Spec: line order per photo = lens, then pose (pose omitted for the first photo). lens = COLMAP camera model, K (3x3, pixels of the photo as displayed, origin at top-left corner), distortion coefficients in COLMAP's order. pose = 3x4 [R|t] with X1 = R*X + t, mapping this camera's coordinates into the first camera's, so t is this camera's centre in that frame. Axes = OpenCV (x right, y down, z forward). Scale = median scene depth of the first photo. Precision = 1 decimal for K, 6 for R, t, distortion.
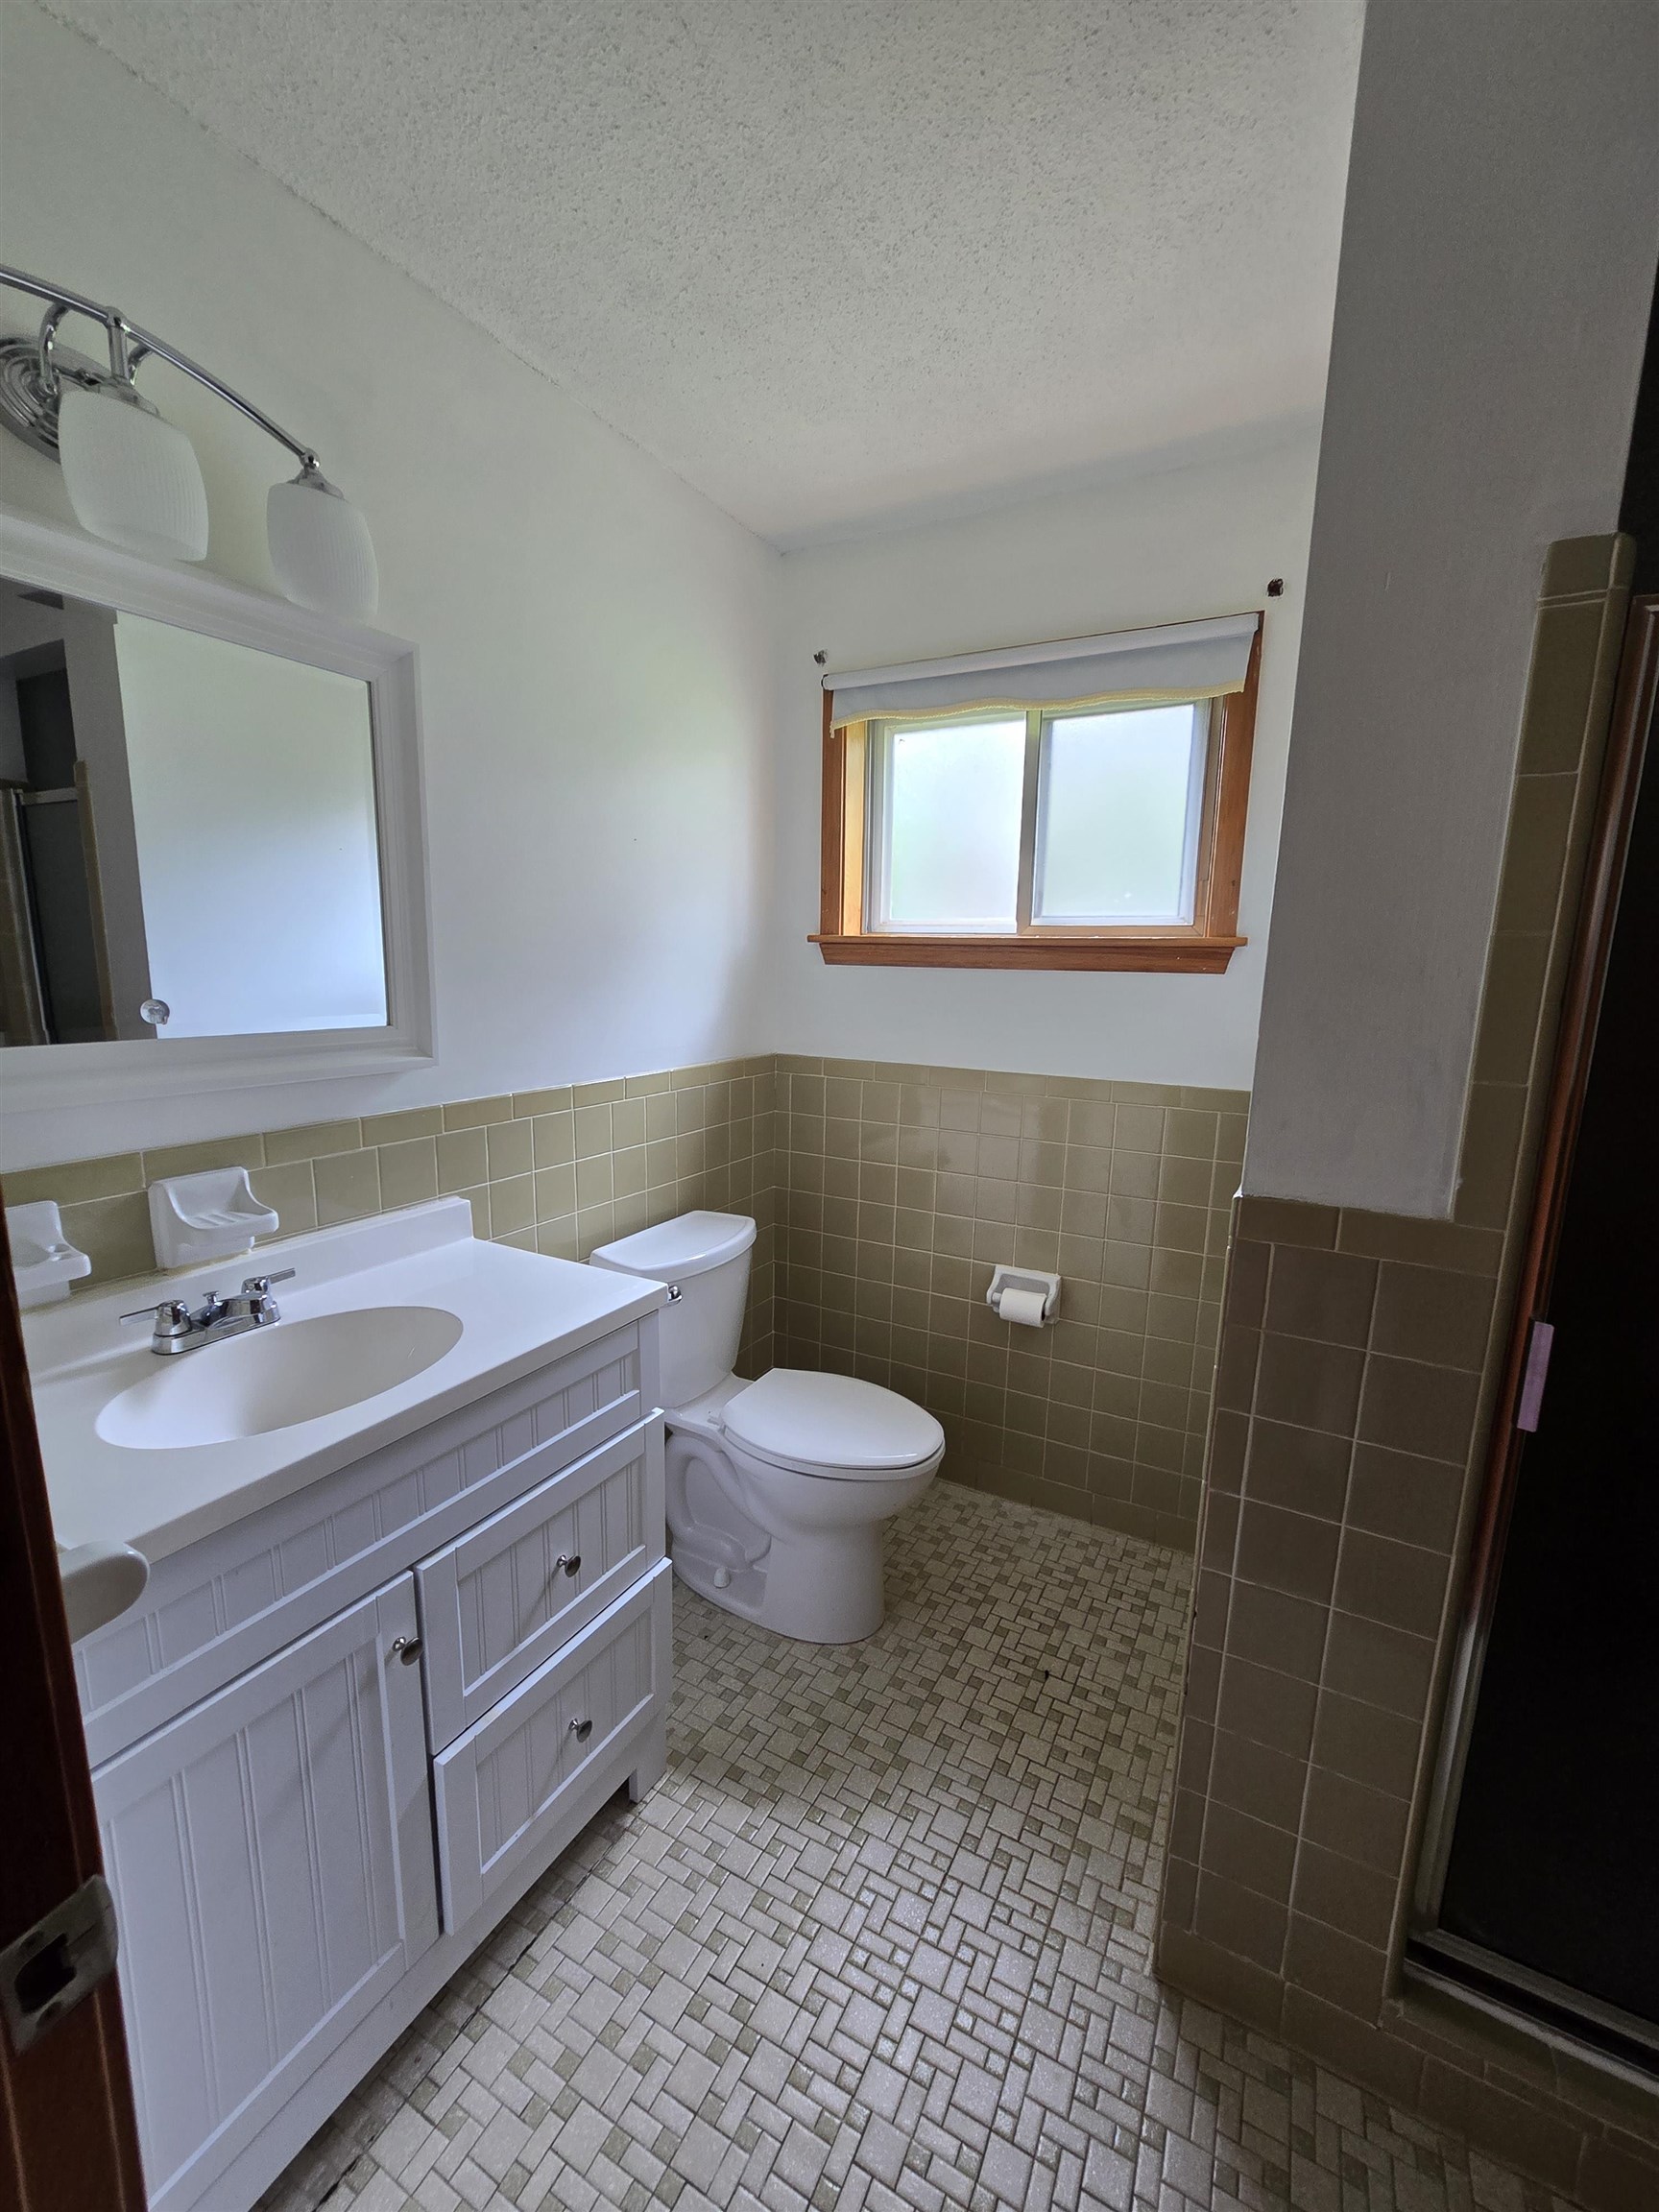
lens RADIAL K [[902.3, 0, 849.9], [0, 902.3, 1121.9], [0, 0, 1]] dist [-0.005430, 0.002419]
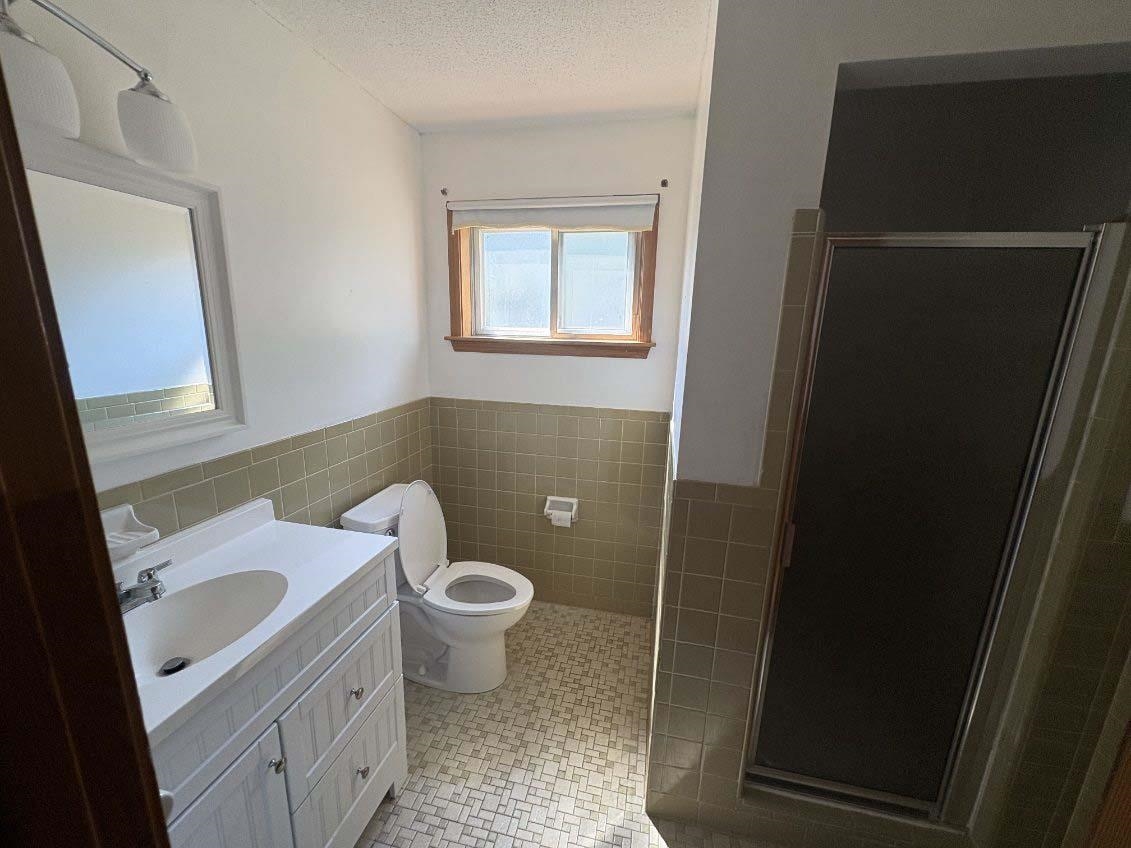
lens RADIAL K [[445.4, 0, 566.9], [0, 445.4, 425.6], [0, 0, 1]] dist [0.004522, -0.000825]
pose [[0.963904, -0.054071, 0.260702, -0.071070], [0.041620, 0.997724, 0.053049, -0.074824], [-0.262978, -0.040284, 0.963961, -0.004428]]
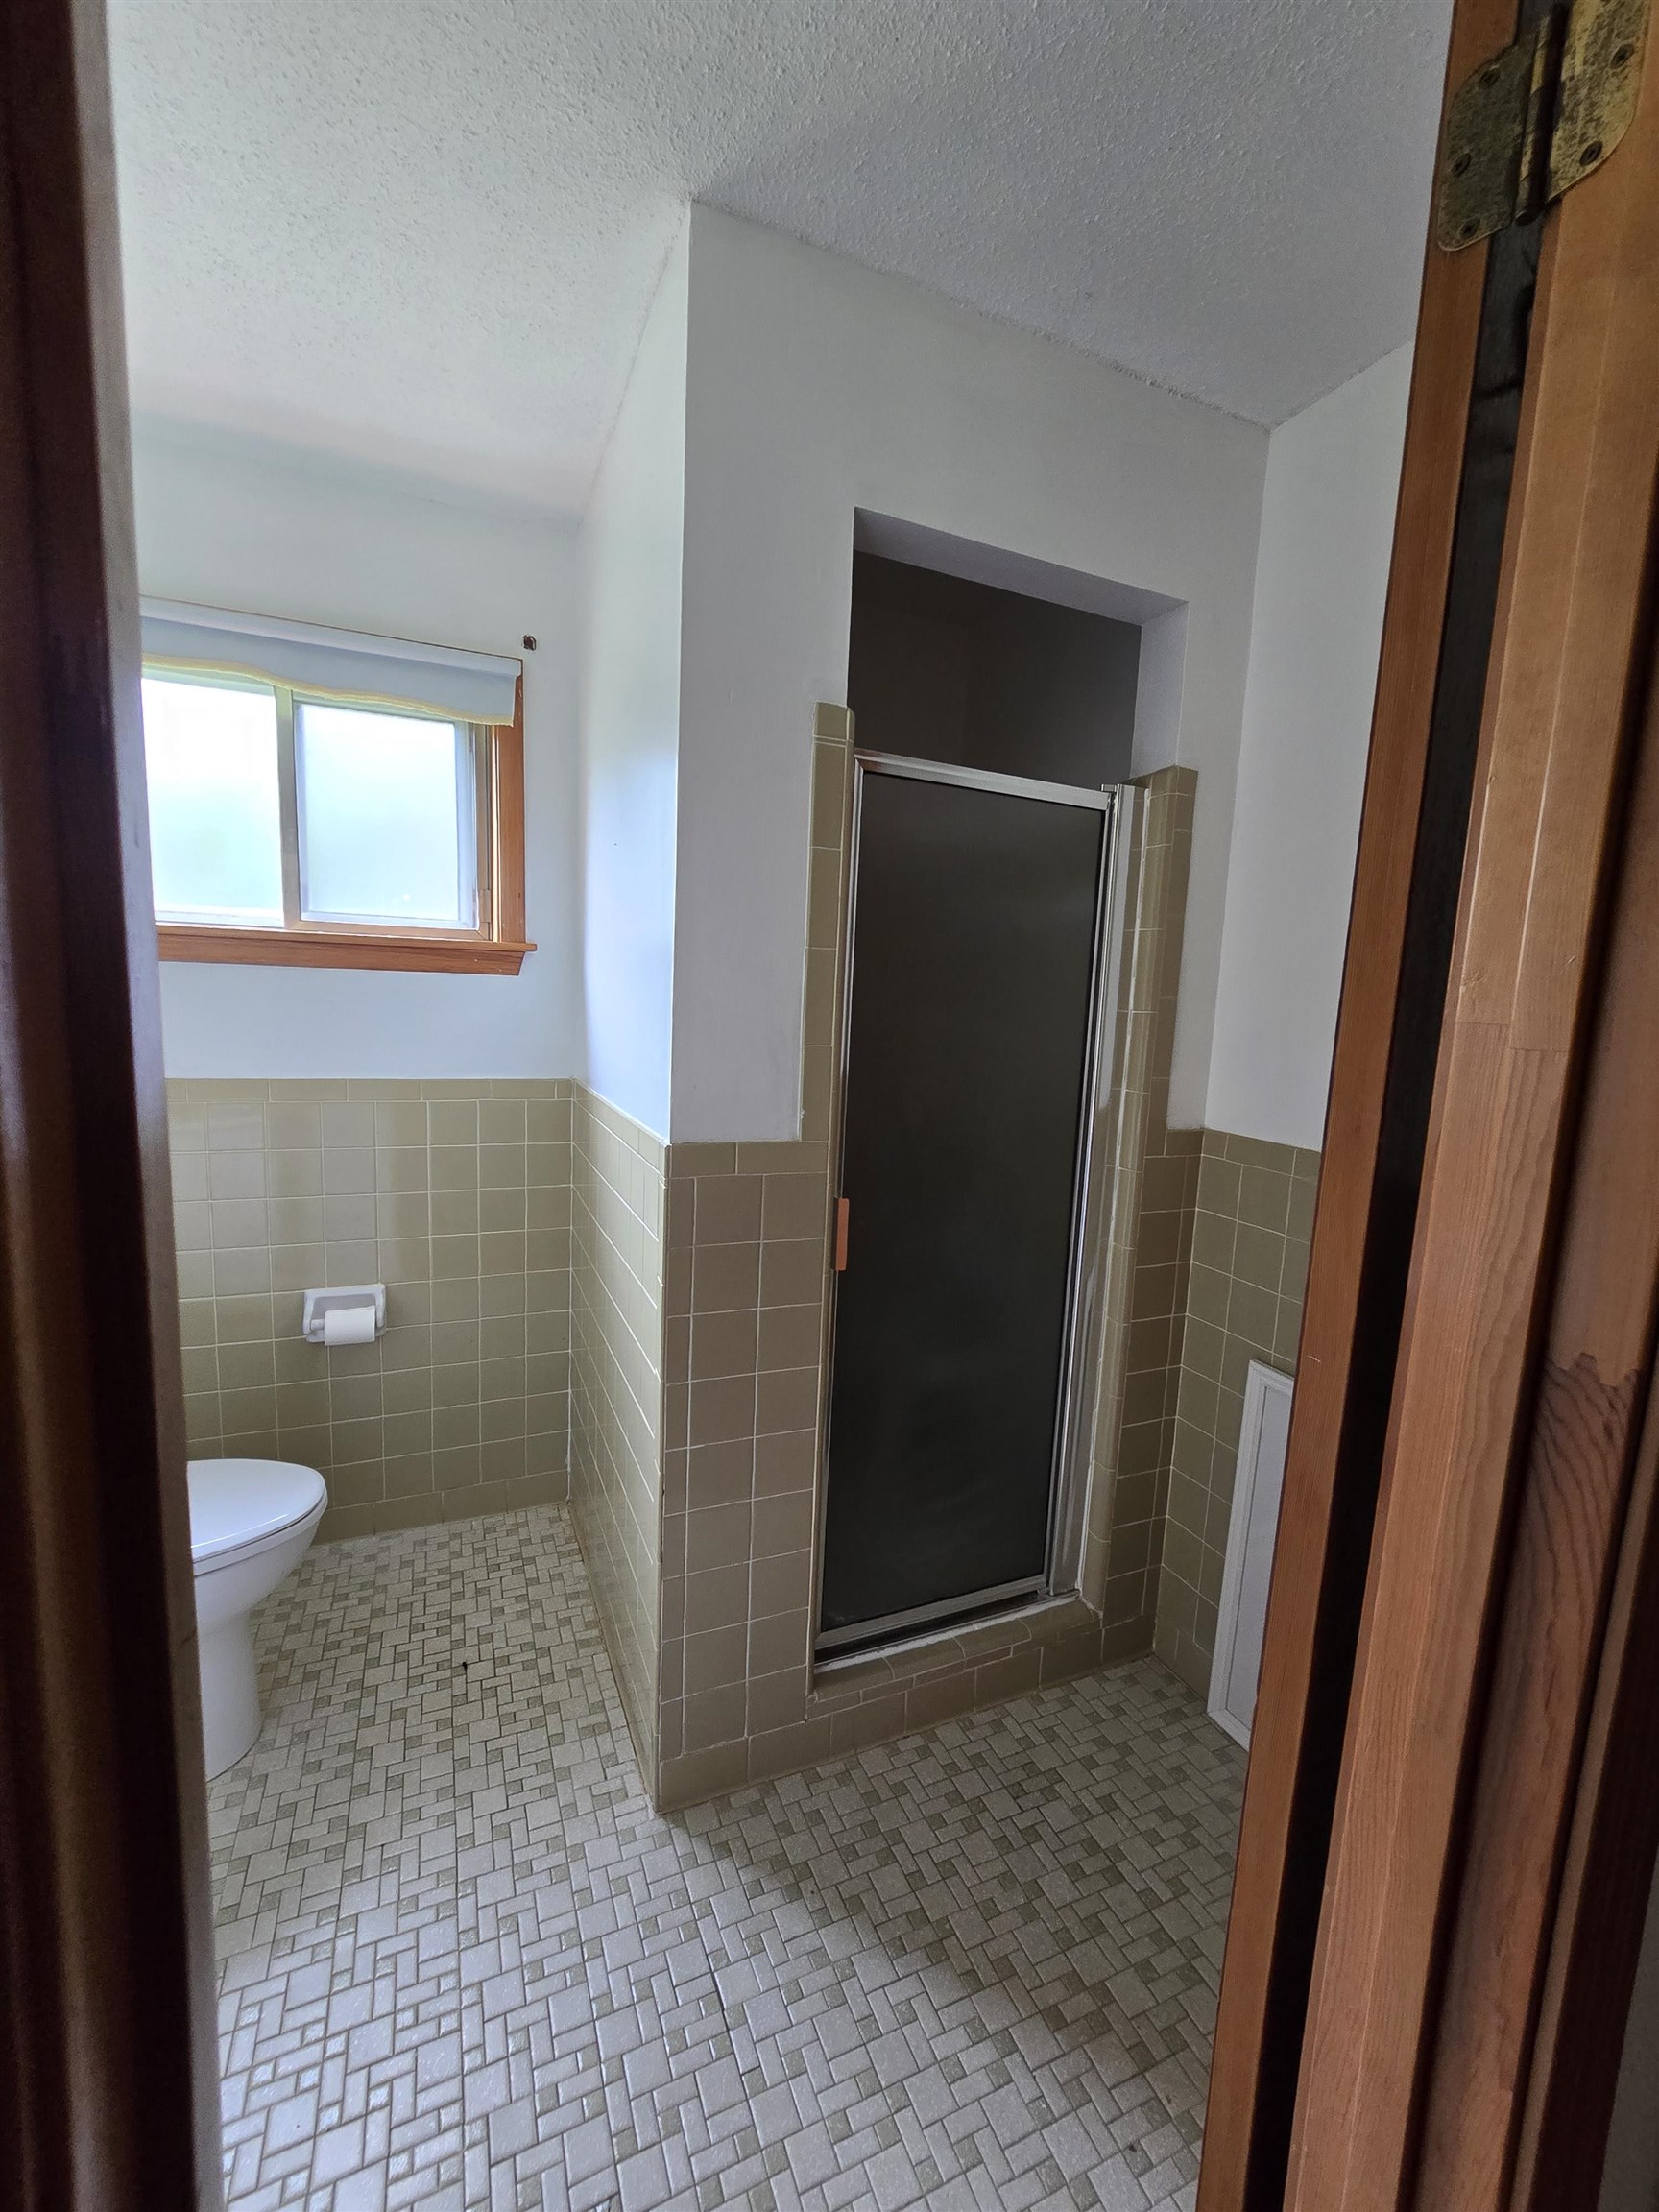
lens RADIAL K [[902.3, 0, 821.0], [0, 902.3, 1114.8], [0, 0, 1]] dist [-0.005430, 0.002419]
pose [[0.634784, -0.098254, 0.766417, -0.240322], [0.111825, 0.993122, 0.034699, 0.011162], [-0.764555, 0.063678, 0.641405, 0.010367]]
